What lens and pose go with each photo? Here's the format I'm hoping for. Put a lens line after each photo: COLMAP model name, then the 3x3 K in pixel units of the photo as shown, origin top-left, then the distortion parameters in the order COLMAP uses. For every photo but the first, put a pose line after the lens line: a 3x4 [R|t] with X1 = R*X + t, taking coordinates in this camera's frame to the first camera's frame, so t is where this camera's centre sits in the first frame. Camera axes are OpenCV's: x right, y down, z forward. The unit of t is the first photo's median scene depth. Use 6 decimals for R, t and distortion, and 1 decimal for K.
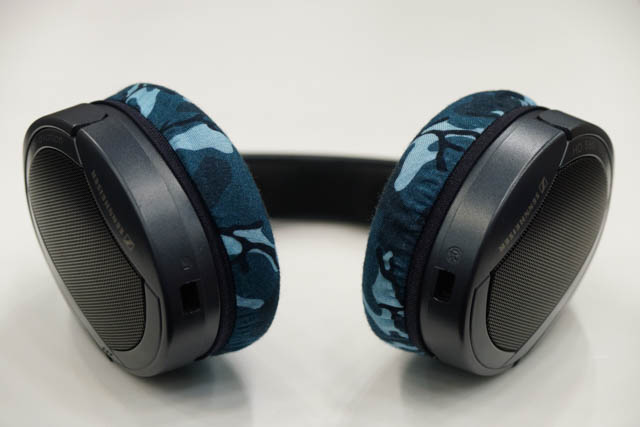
lens RADIAL K [[1846.2, 0, 320.0], [0, 1846.2, 213.5], [0, 0, 1]] dist [0.097206, -0.448526]
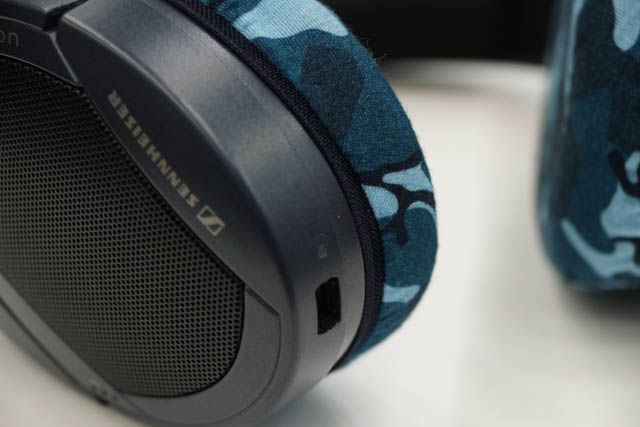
lens RADIAL K [[1846.2, 0, 320.0], [0, 1846.2, 213.5], [0, 0, 1]] dist [0.097206, -0.448526]
pose [[0.947906, -0.122073, 0.294232, -0.229494], [0.088173, 0.988117, 0.125897, -0.051023], [-0.306105, -0.093395, 0.947406, 0.471548]]
